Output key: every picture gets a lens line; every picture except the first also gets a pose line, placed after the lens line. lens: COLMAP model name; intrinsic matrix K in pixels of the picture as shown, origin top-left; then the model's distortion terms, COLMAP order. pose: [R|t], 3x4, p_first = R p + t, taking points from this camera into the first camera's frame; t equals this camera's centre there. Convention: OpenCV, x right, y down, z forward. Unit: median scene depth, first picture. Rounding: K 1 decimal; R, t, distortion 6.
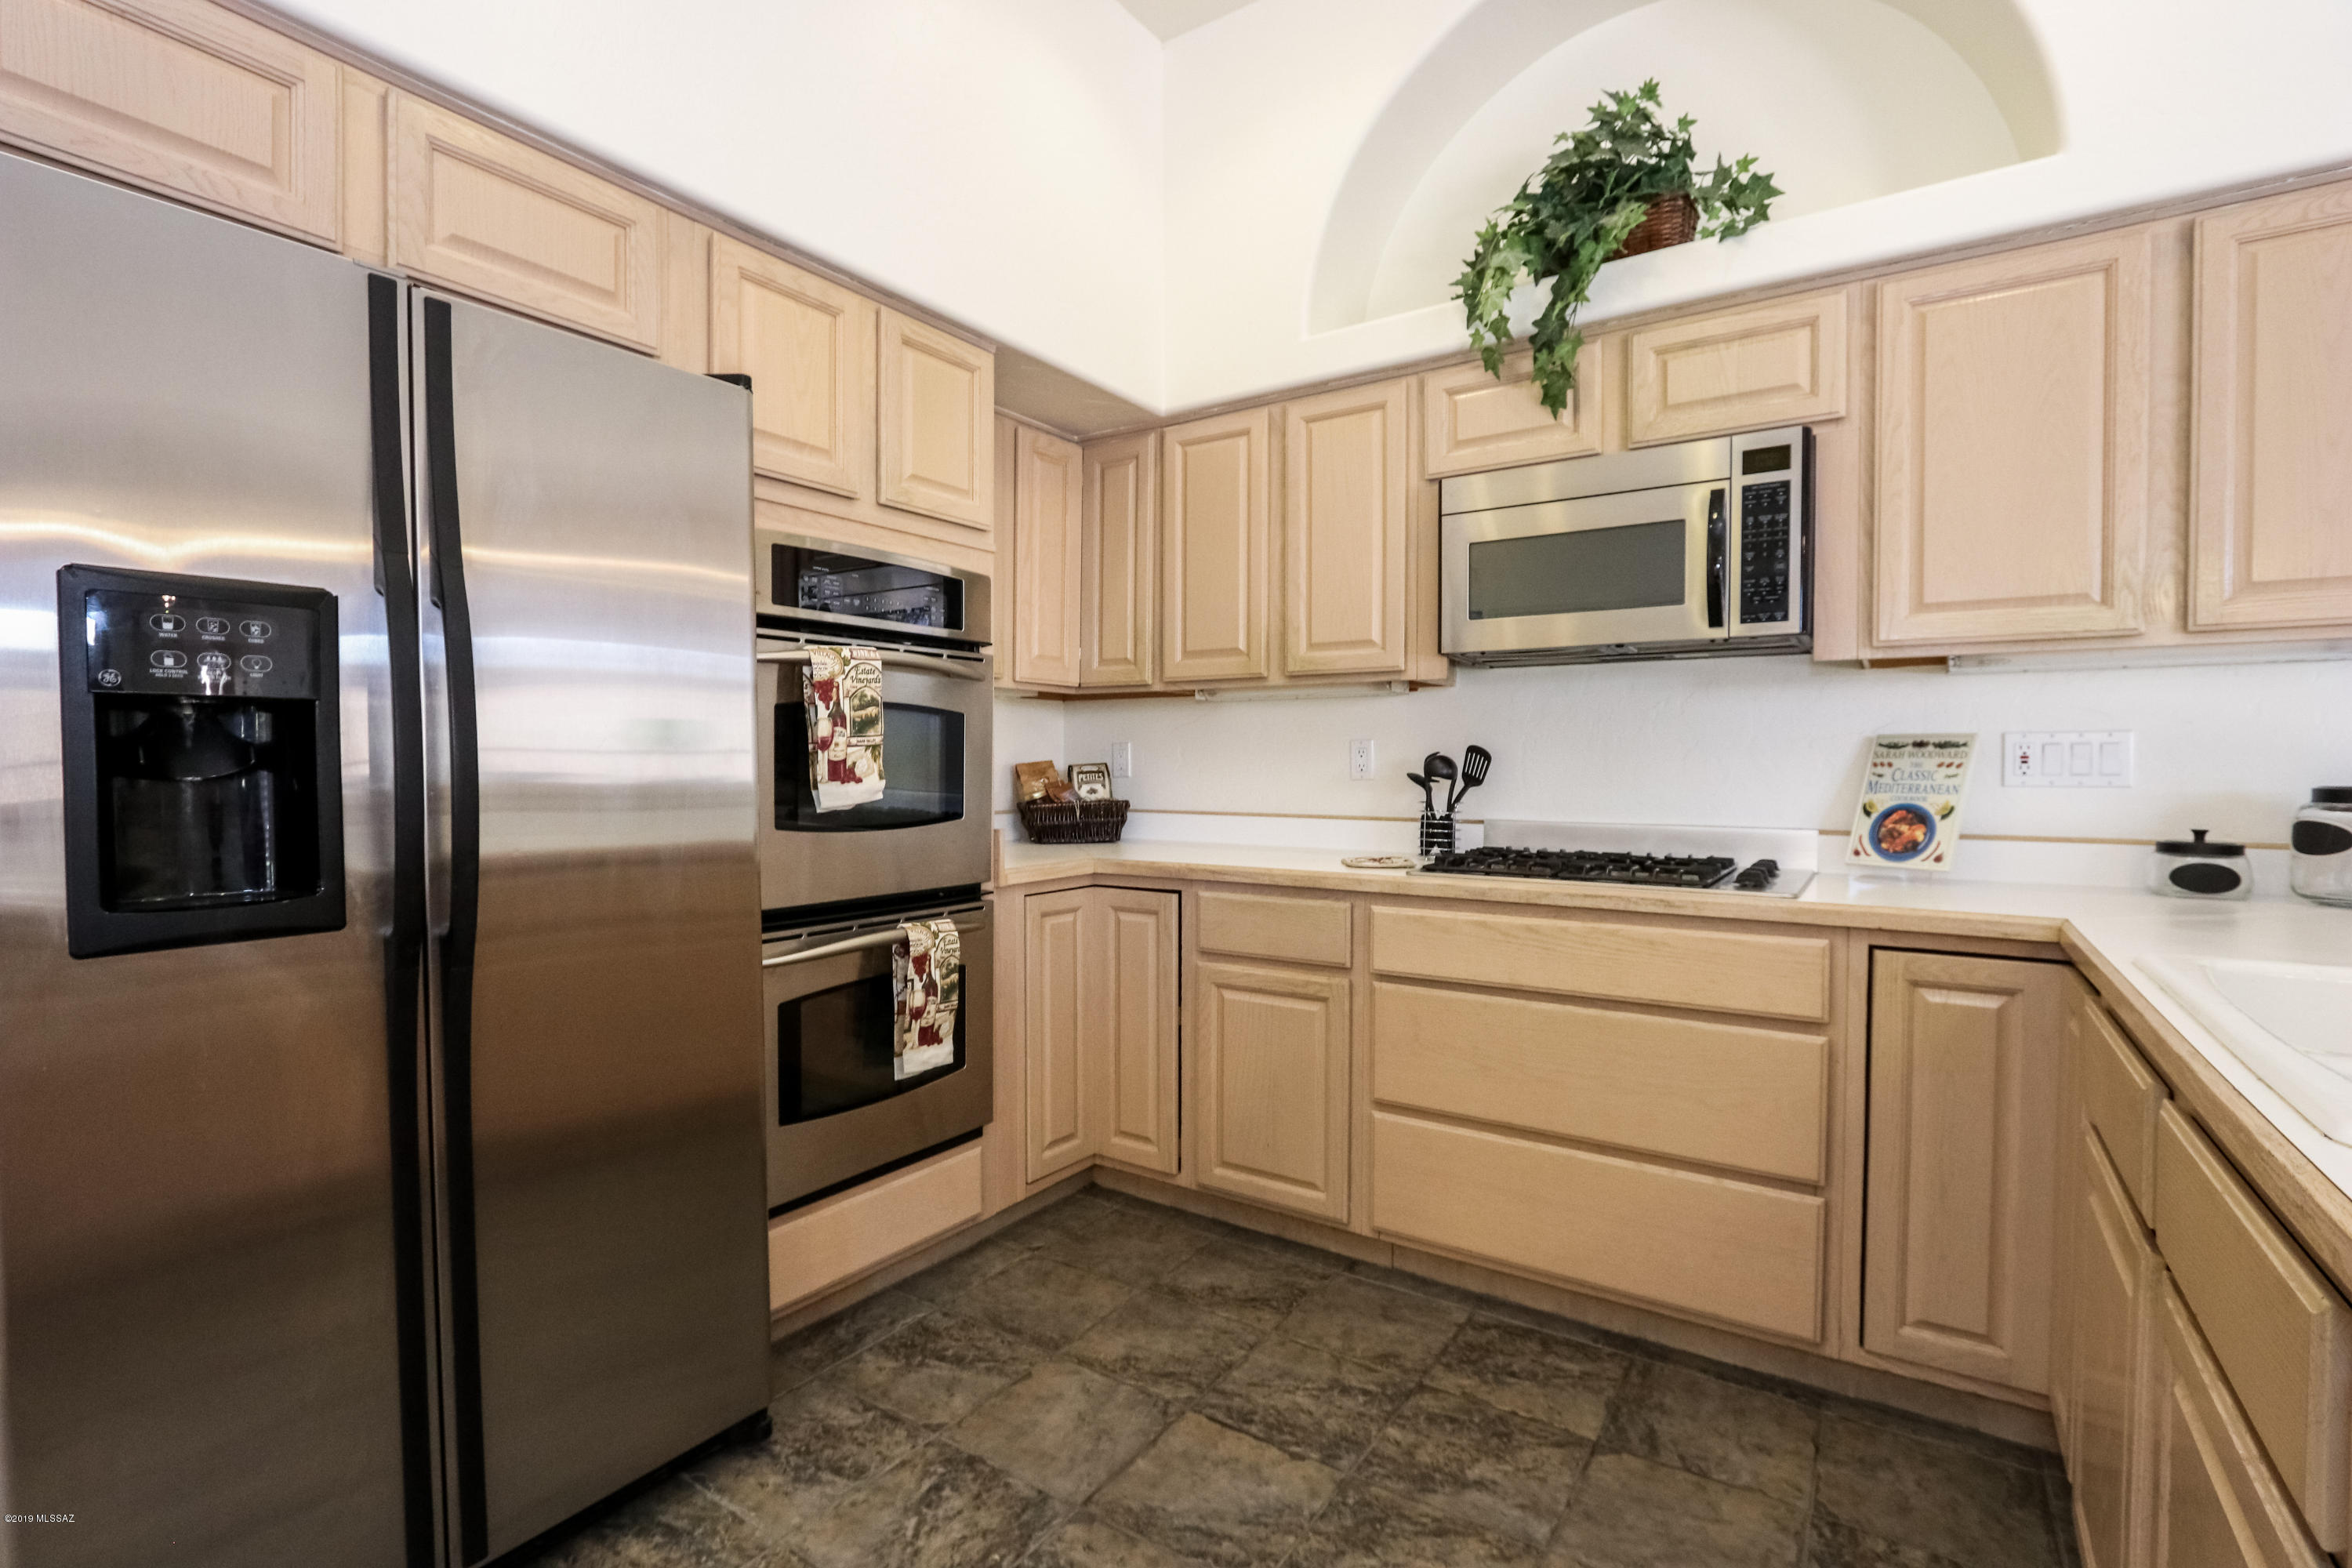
lens RADIAL K [[1095.6, 0, 1124.7], [0, 1095.6, 785.9], [0, 0, 1]] dist [-0.016498, 0.001723]
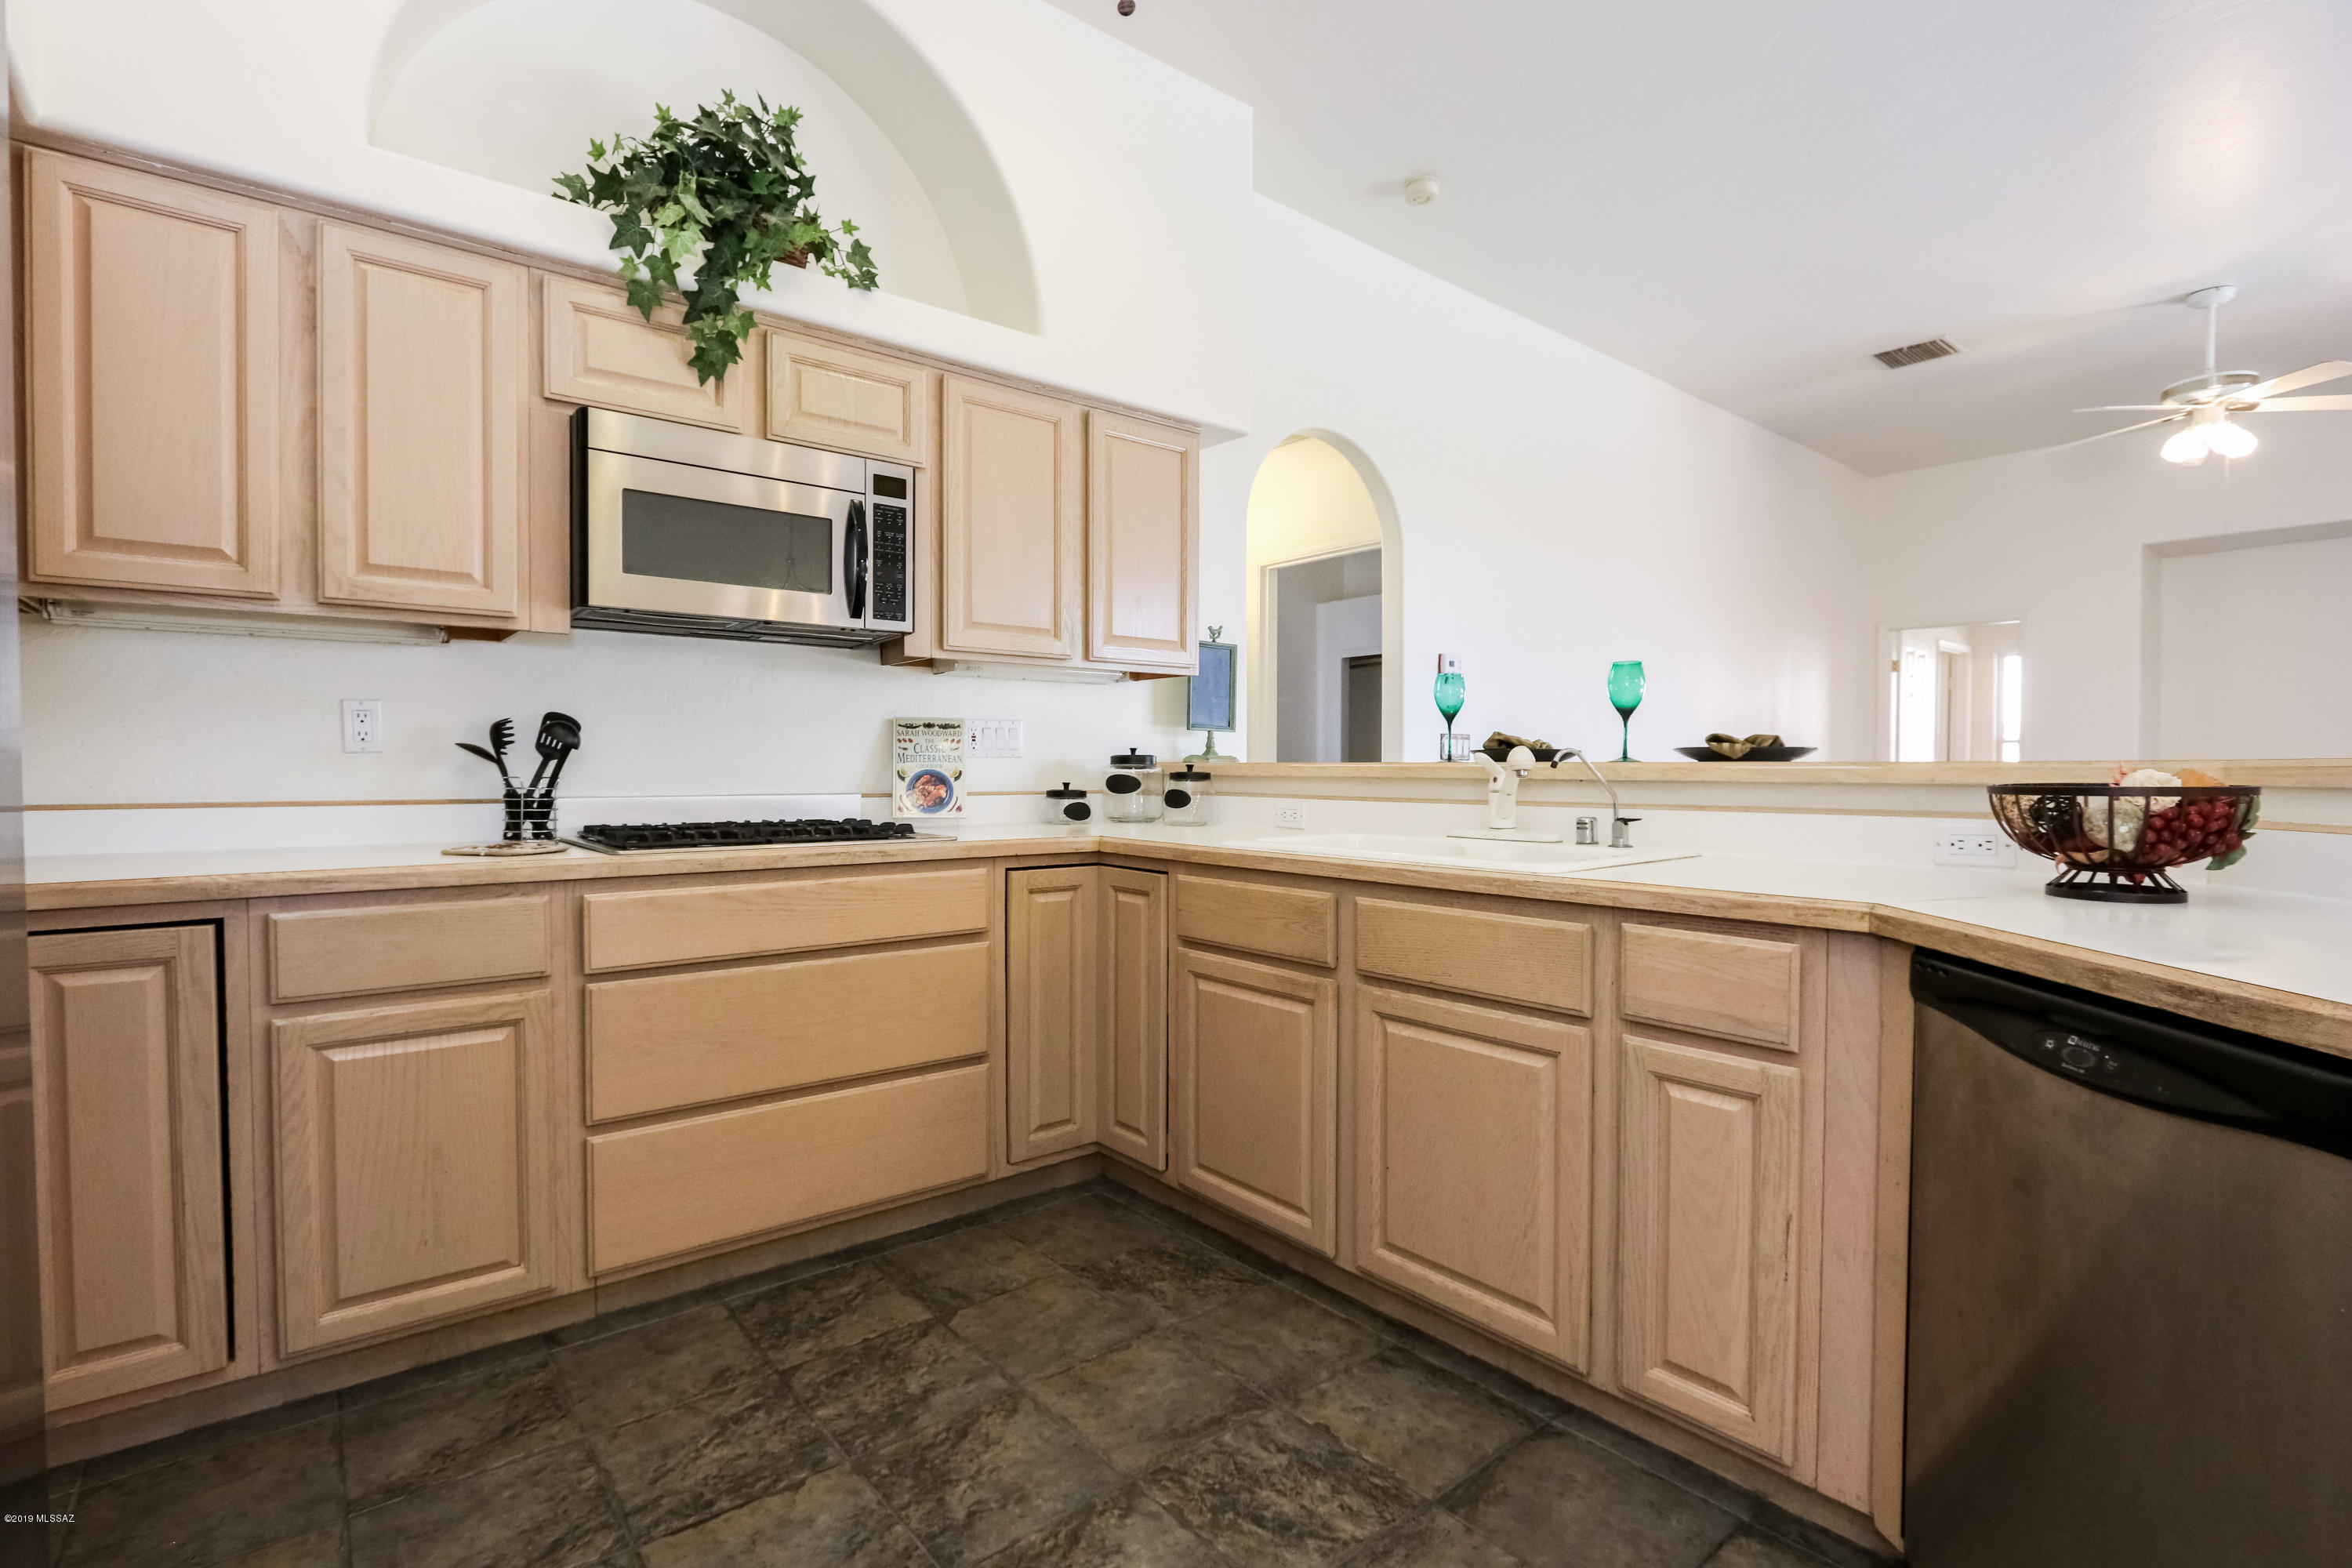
lens RADIAL K [[1095.6, 0, 1174.1], [0, 1095.6, 786.8], [0, 0, 1]] dist [-0.016498, 0.001723]
pose [[0.261051, -0.017588, 0.965165, -0.505736], [0.018939, 0.999735, 0.013096, 0.025802], [-0.965139, 0.014861, 0.261315, 0.371457]]
